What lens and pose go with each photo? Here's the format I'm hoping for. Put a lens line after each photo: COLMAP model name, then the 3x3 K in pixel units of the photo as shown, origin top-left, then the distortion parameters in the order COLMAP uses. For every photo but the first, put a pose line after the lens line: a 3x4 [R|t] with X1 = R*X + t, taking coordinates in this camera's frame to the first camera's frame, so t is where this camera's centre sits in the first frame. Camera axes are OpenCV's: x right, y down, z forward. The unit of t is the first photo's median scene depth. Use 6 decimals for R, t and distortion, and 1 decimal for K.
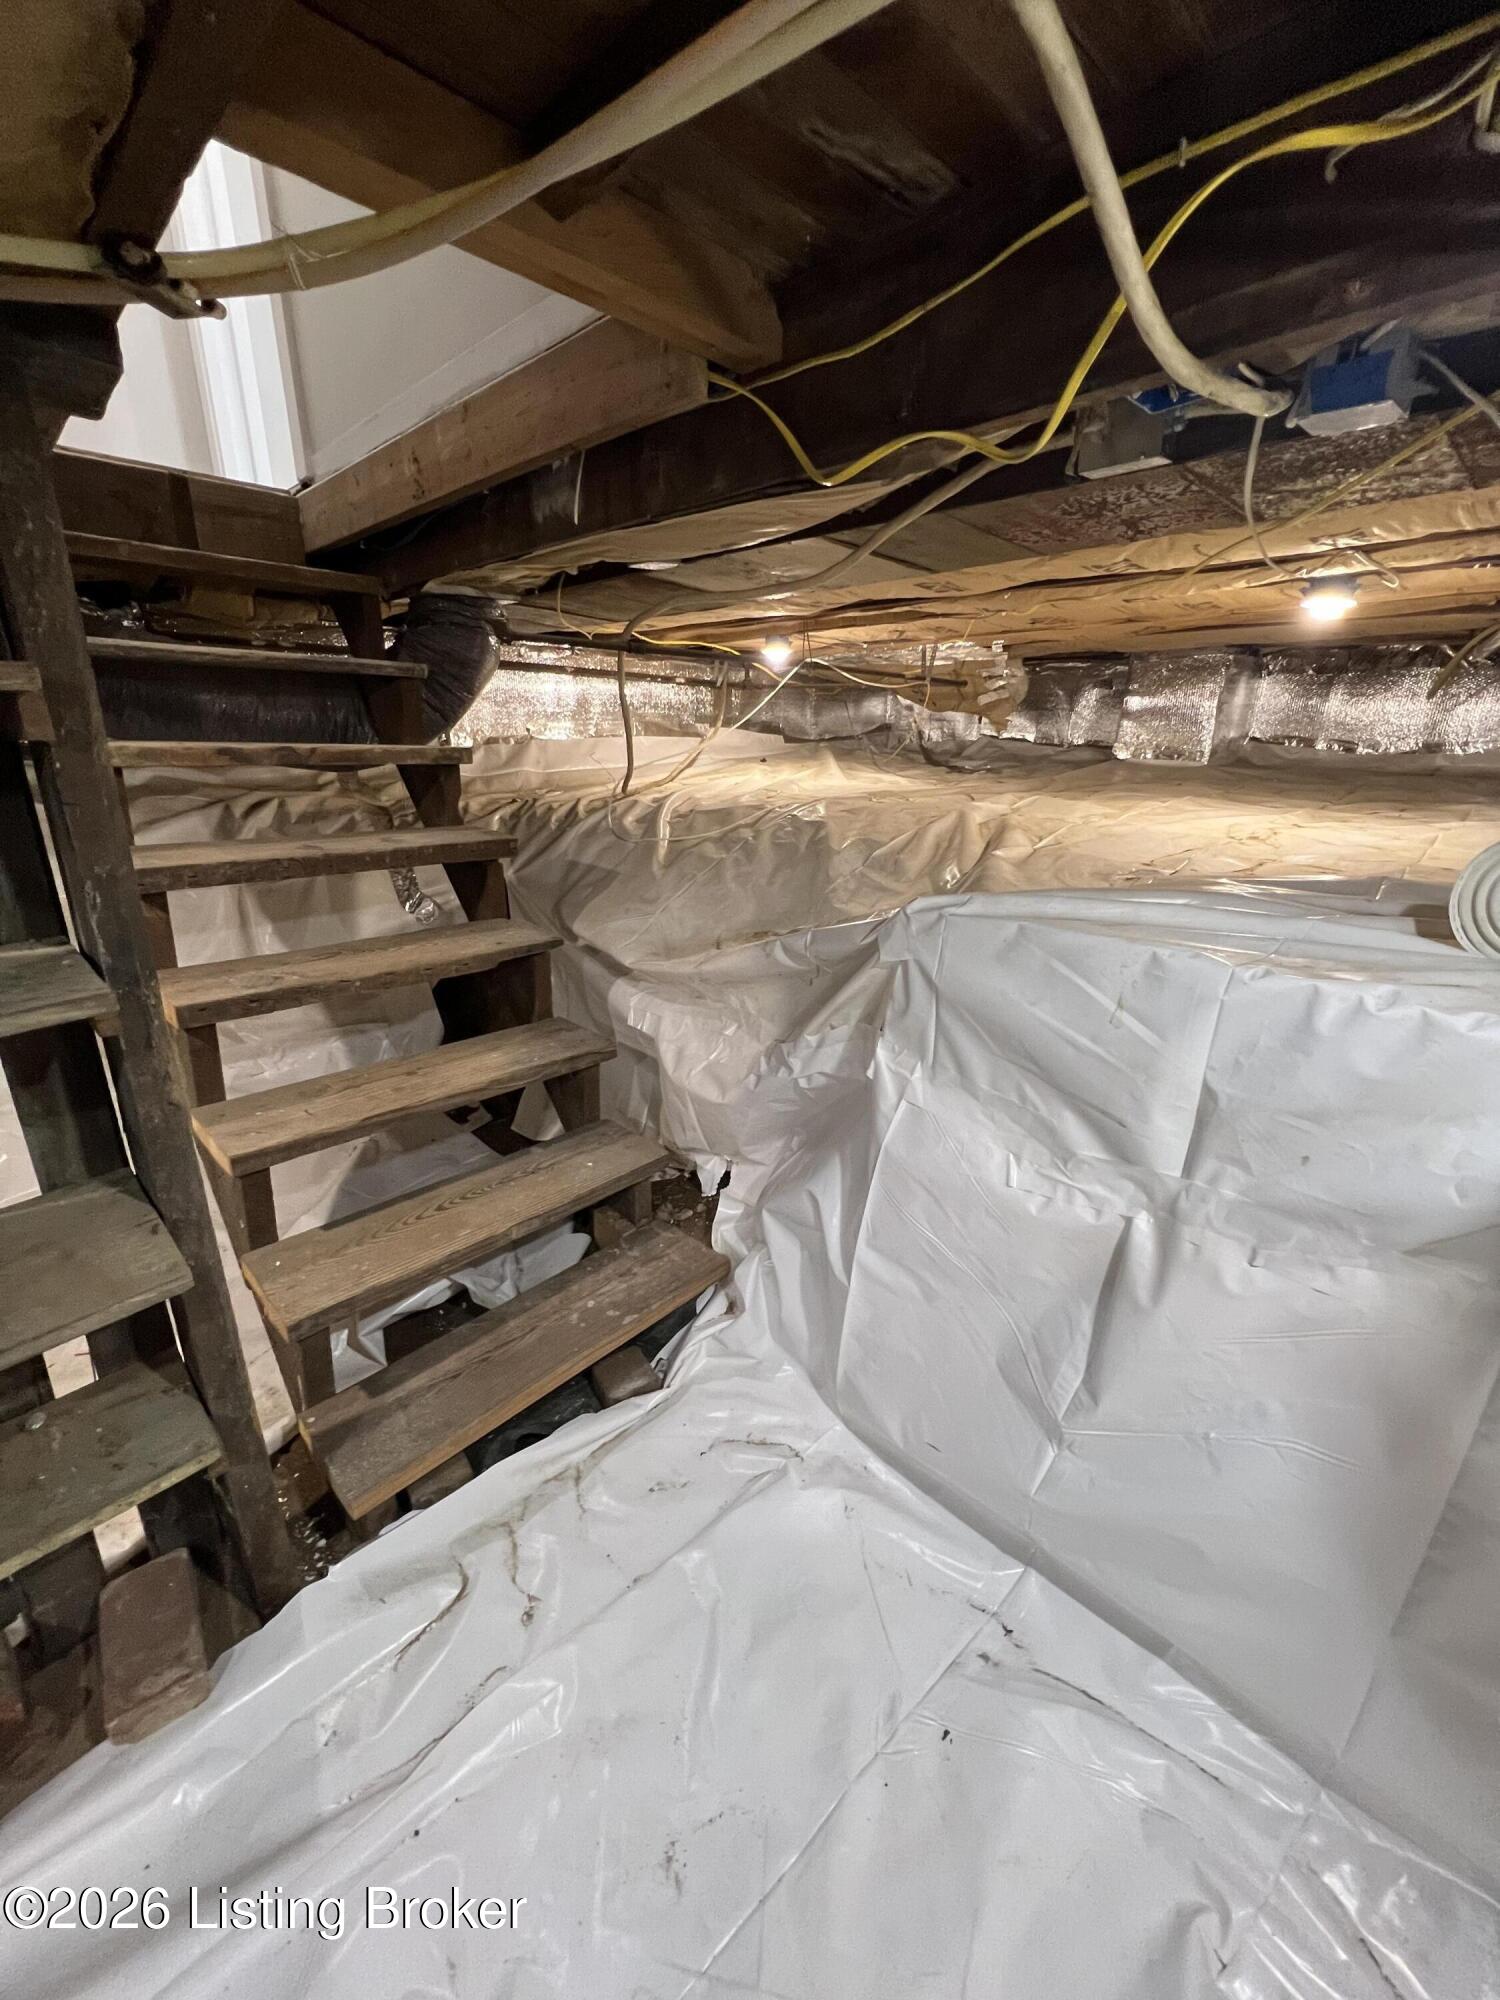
lens RADIAL K [[797.9, 0, 752.3], [0, 797.9, 1000.4], [0, 0, 1]] dist [0.000235, 0.000432]
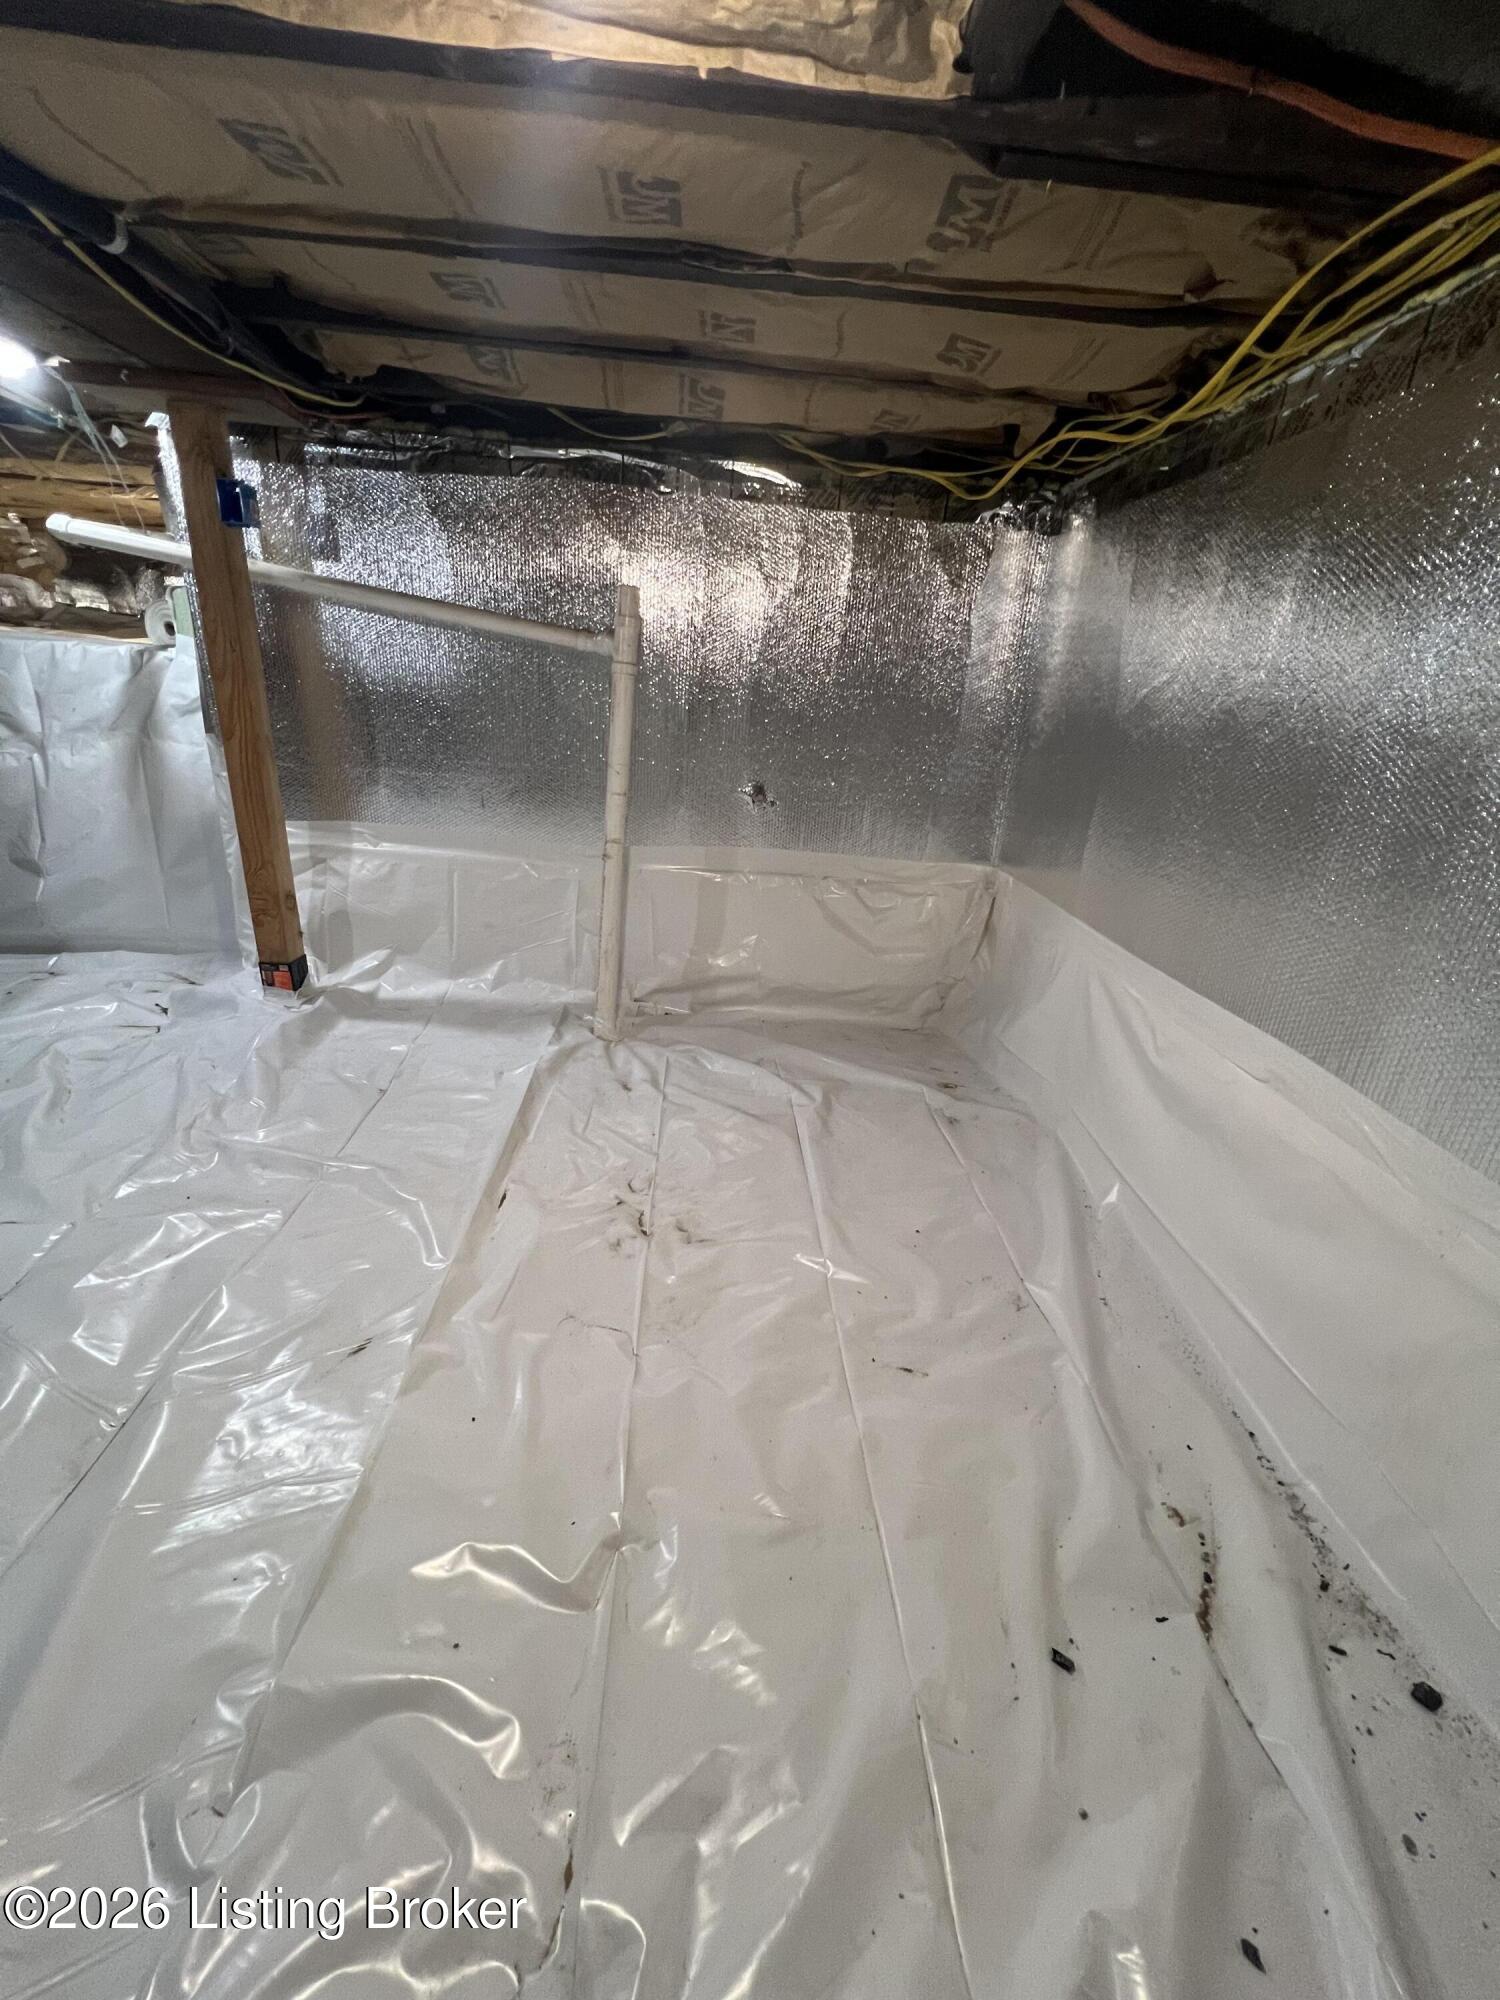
lens RADIAL K [[797.9, 0, 752.3], [0, 797.9, 1000.4], [0, 0, 1]] dist [0.000235, 0.000432]
pose [[0.670944, -0.247342, 0.699039, 0.062292], [0.189382, 0.968621, 0.160959, 1.039178], [-0.716916, 0.024391, 0.696733, -2.318180]]
